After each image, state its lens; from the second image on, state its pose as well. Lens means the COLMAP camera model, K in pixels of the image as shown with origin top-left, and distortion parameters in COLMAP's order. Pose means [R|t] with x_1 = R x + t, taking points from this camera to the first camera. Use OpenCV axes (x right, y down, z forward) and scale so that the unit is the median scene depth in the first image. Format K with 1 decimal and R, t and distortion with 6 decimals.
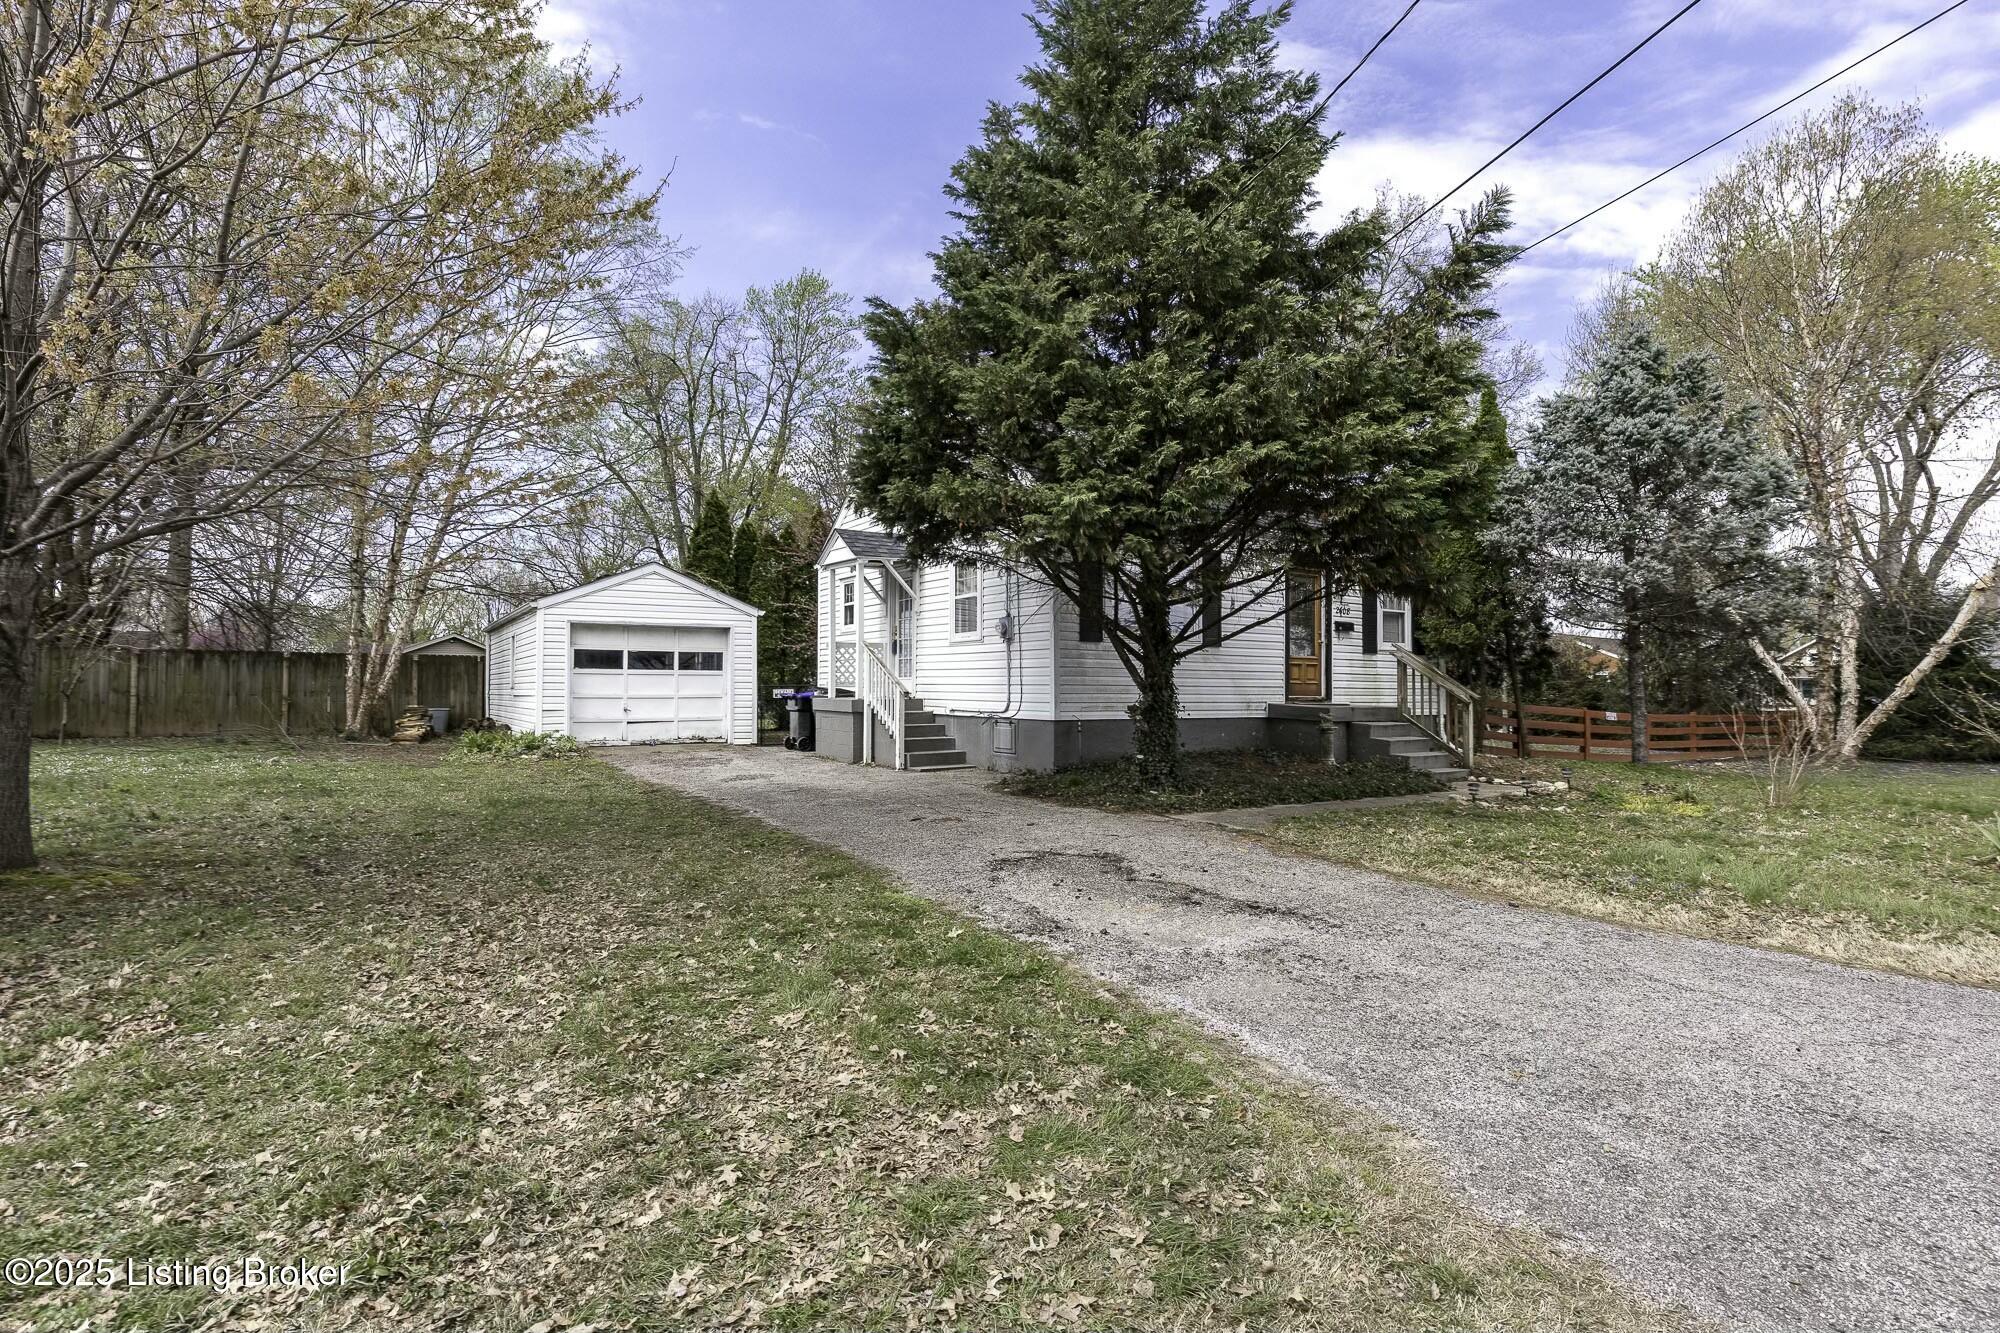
lens RADIAL K [[927.7, 0, 1001.7], [0, 927.7, 666.1], [0, 0, 1]] dist [0.006622, -0.001554]
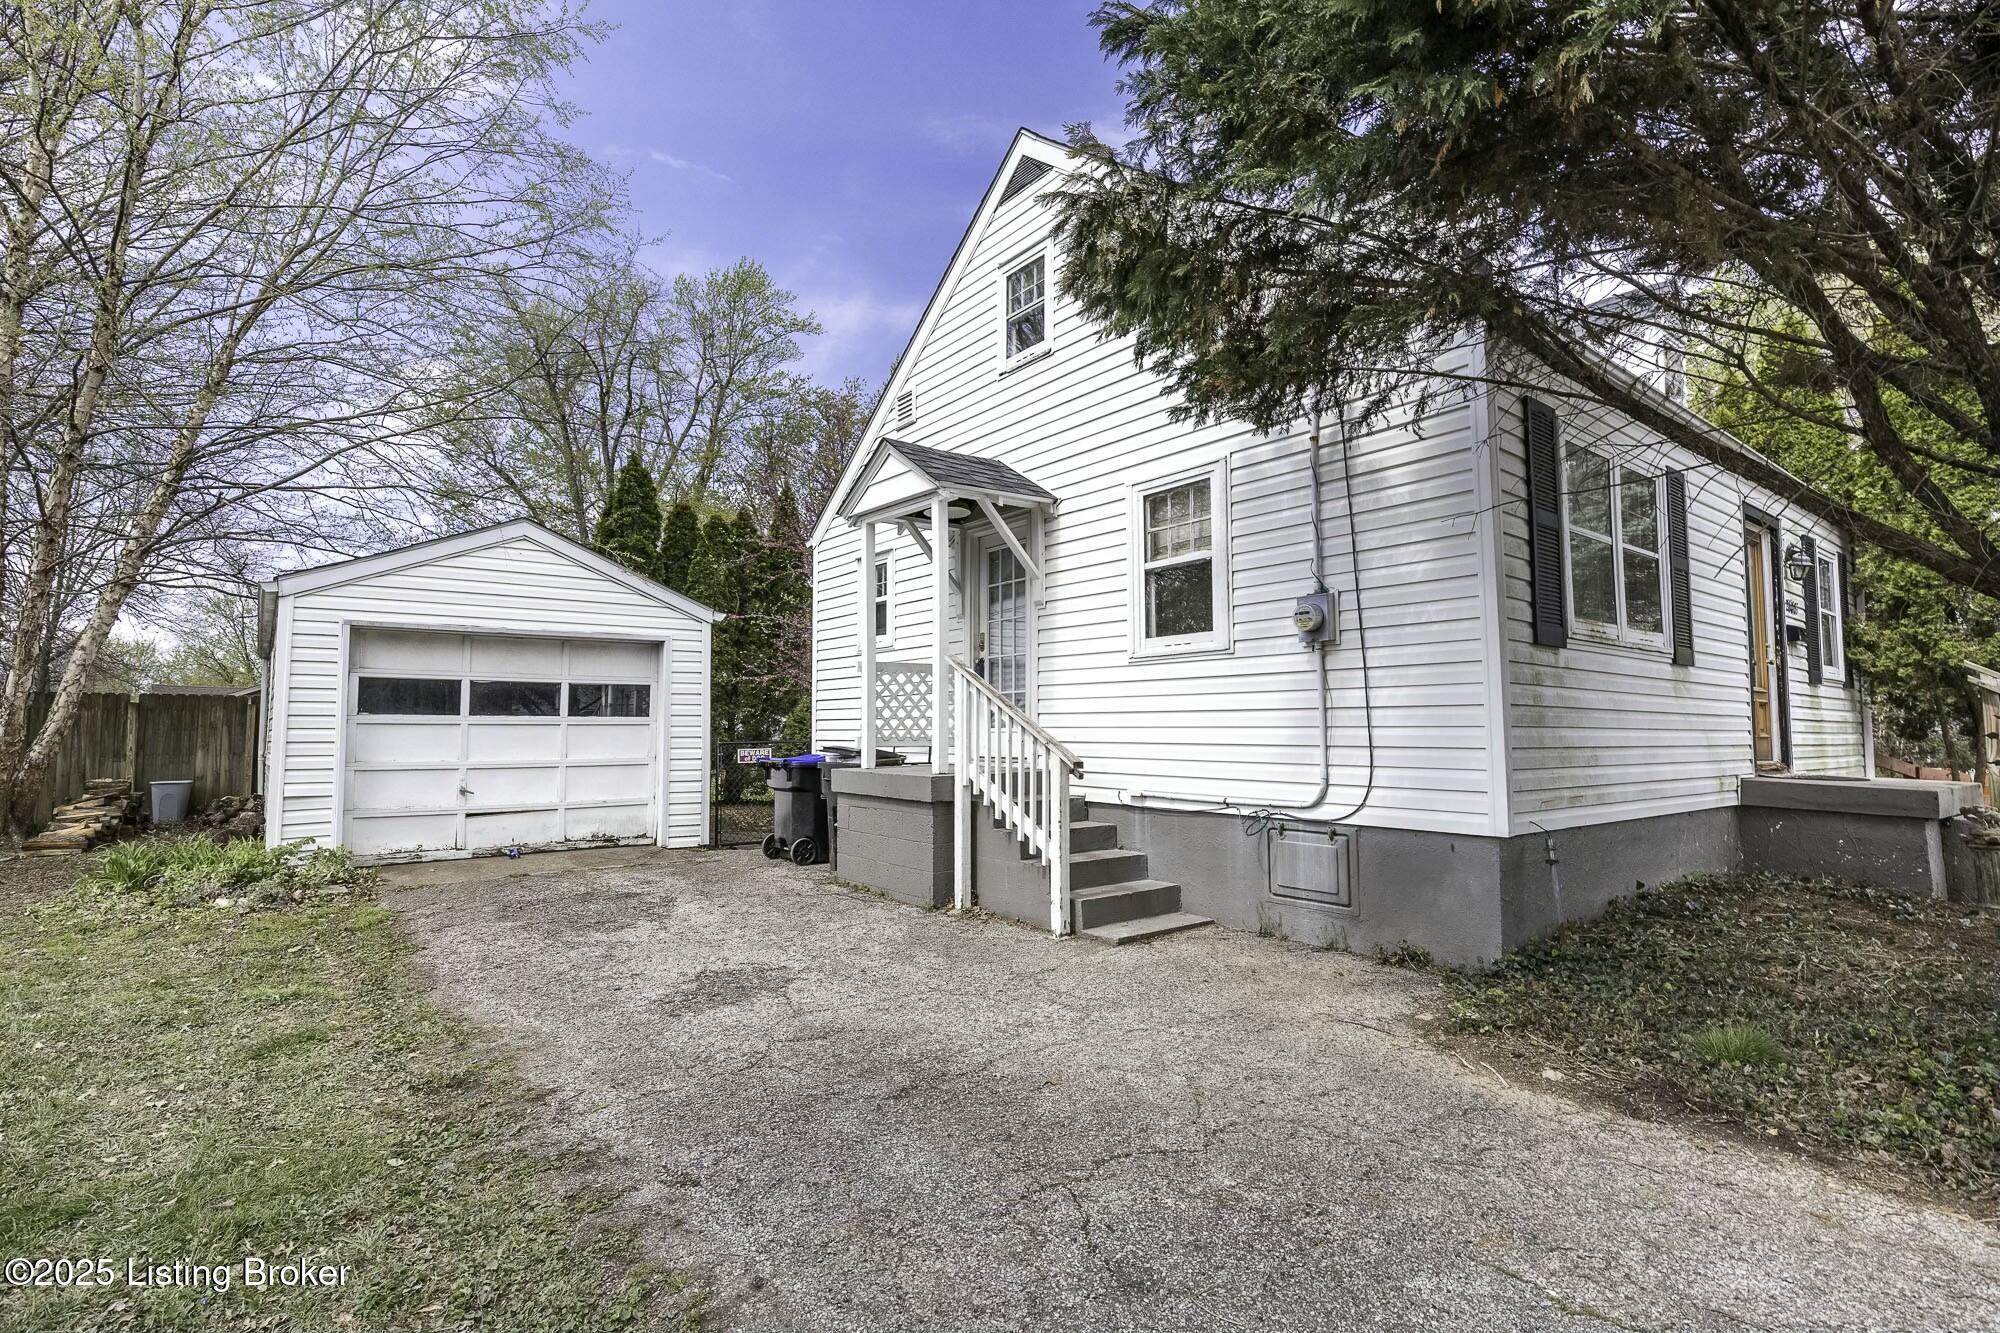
lens RADIAL K [[927.7, 0, 993.4], [0, 927.7, 674.2], [0, 0, 1]] dist [0.006622, -0.001554]
pose [[0.997077, 0.000431, 0.076396, -0.144624], [0.002714, 0.999153, -0.041070, 0.002592], [-0.076349, 0.041157, 0.996231, 0.449592]]
